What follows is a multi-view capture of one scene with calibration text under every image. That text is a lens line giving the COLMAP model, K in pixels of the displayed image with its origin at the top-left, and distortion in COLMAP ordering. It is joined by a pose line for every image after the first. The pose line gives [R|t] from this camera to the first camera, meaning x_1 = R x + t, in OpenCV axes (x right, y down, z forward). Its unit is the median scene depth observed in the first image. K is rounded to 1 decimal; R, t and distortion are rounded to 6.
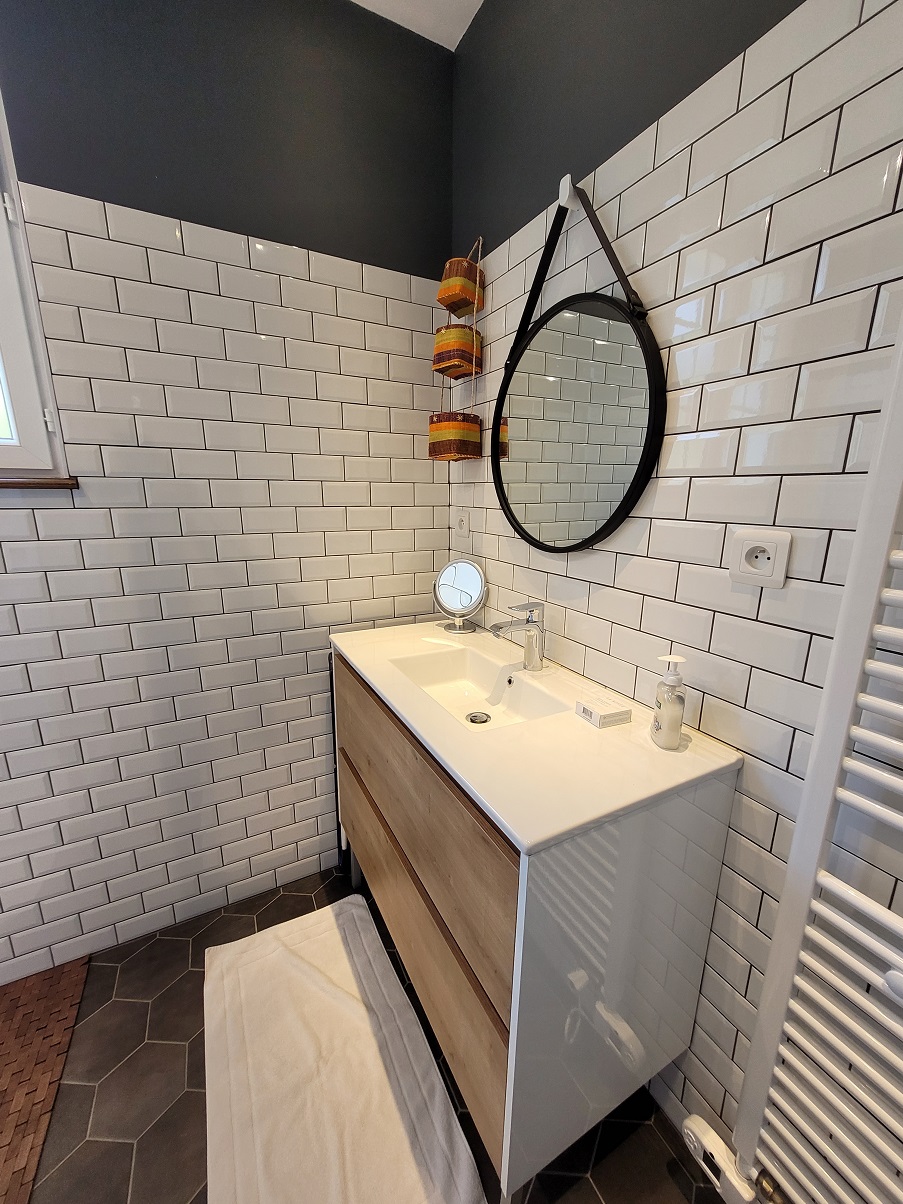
lens RADIAL K [[470.9, 0, 454.4], [0, 470.9, 607.7], [0, 0, 1]] dist [0.002117, -0.000213]
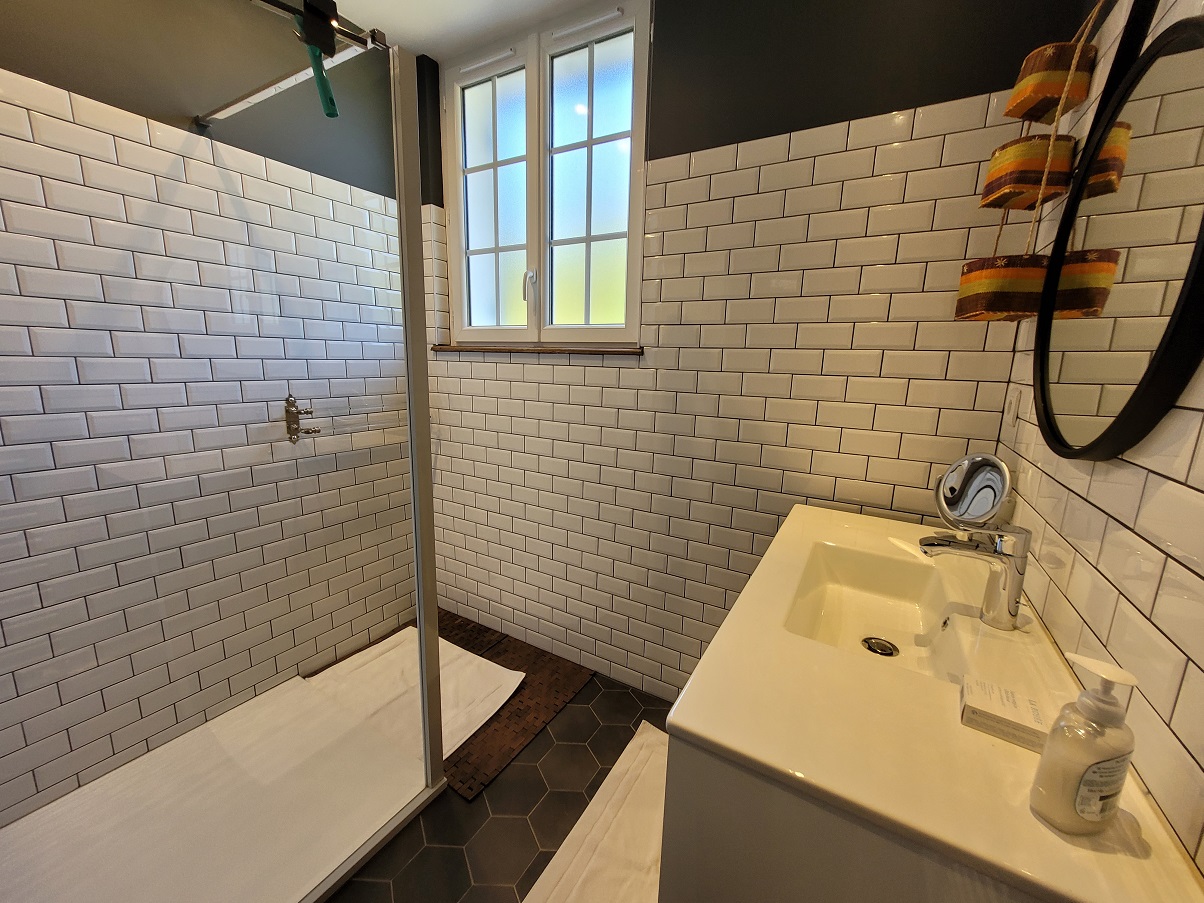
lens RADIAL K [[470.9, 0, 604.9], [0, 470.9, 449.2], [0, 0, 1]] dist [0.002117, -0.000213]
pose [[0.523786, 0.169253, -0.834866, 0.362438], [-0.220658, 0.973569, 0.058935, -0.025673], [0.822775, 0.153350, 0.547289, 0.132949]]
